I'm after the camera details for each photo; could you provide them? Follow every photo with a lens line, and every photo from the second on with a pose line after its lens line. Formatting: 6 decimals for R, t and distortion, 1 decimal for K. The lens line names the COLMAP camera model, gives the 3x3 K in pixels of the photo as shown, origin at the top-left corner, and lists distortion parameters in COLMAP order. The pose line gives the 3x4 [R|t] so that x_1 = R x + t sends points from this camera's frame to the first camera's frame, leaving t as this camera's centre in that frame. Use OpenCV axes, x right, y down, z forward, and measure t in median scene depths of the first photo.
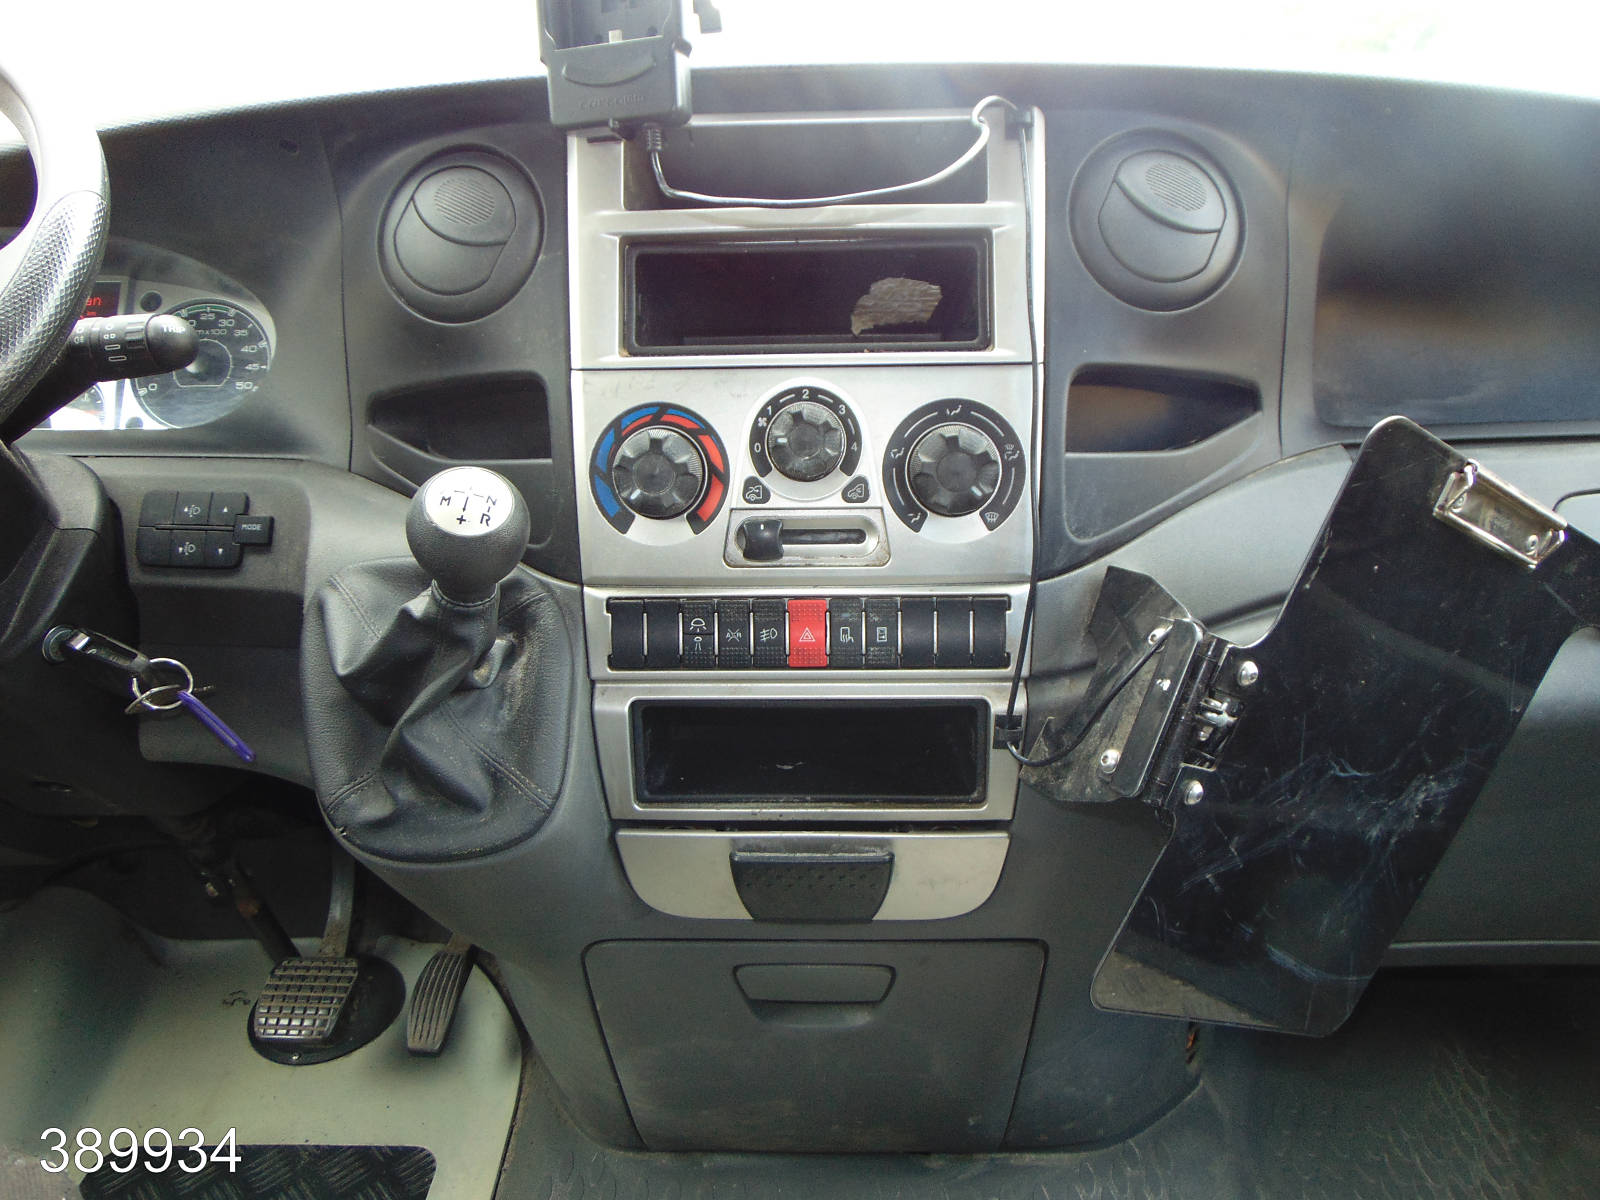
lens RADIAL K [[1204.8, 0, 800.2], [0, 1204.8, 597.3], [0, 0, 1]] dist [-0.017824, 0.009419]
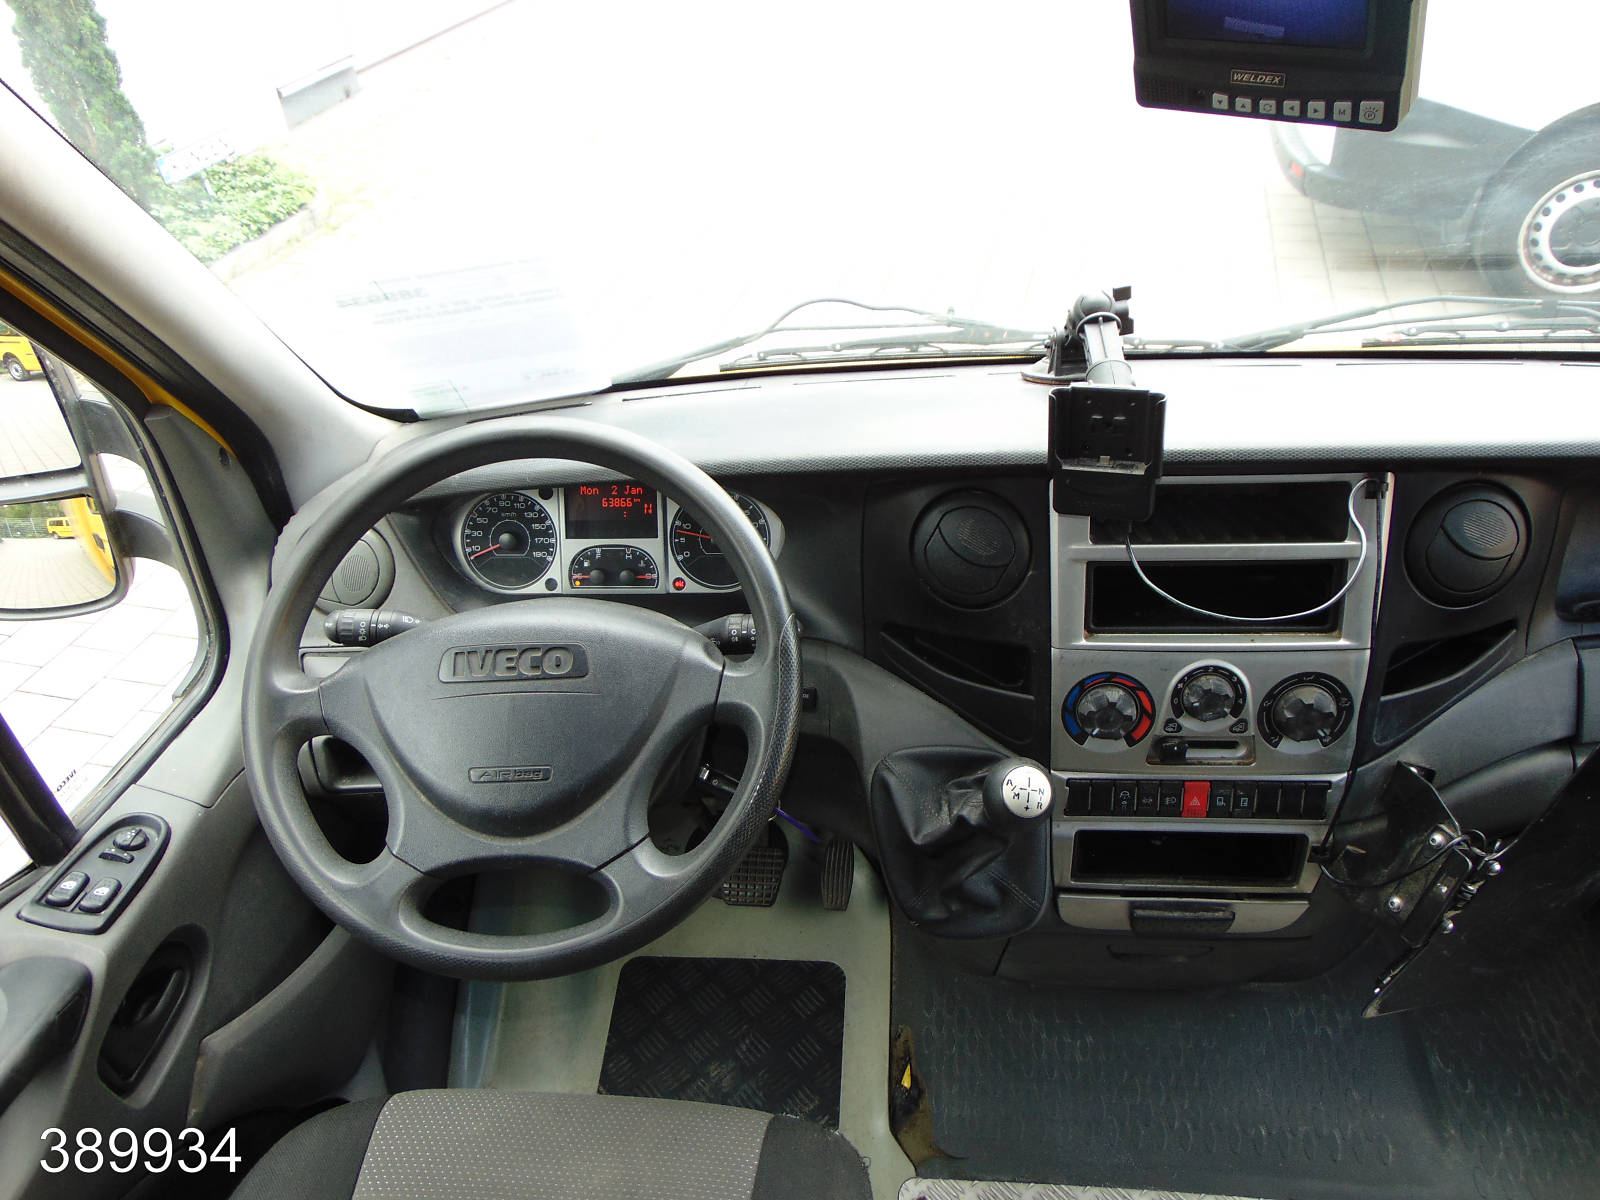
lens RADIAL K [[1204.8, 0, 803.0], [0, 1204.8, 606.9], [0, 0, 1]] dist [-0.017824, 0.009419]
pose [[0.997165, -0.007092, -0.074913, -0.385586], [0.031910, 0.941452, 0.335633, -0.751071], [0.068147, -0.337072, 0.939009, -0.422985]]
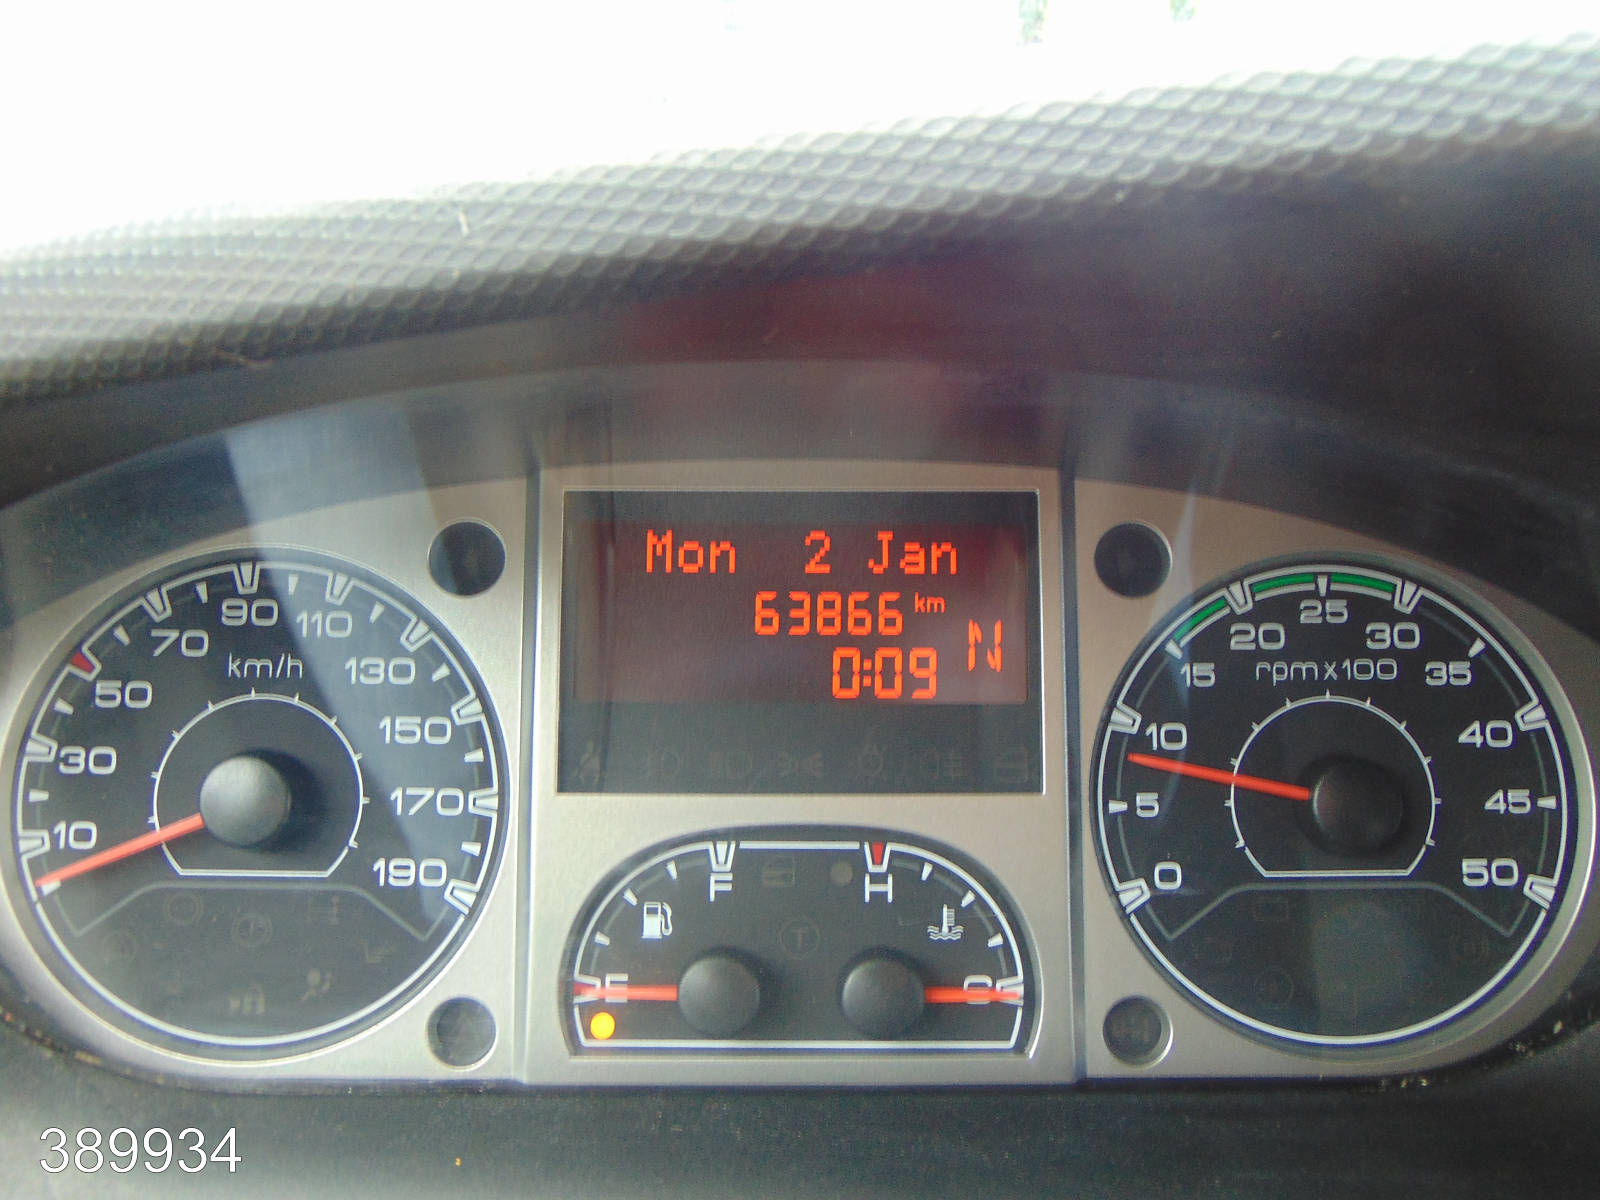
lens RADIAL K [[1388.7, 0, 800.0], [0, 1388.7, 595.8], [0, 0, 1]] dist [-0.040623, -0.004180]
pose [[0.998279, 0.004799, 0.058451, -0.829446], [-0.010940, 0.994391, 0.105202, -0.352292], [-0.057618, -0.105661, 0.992732, 0.886144]]
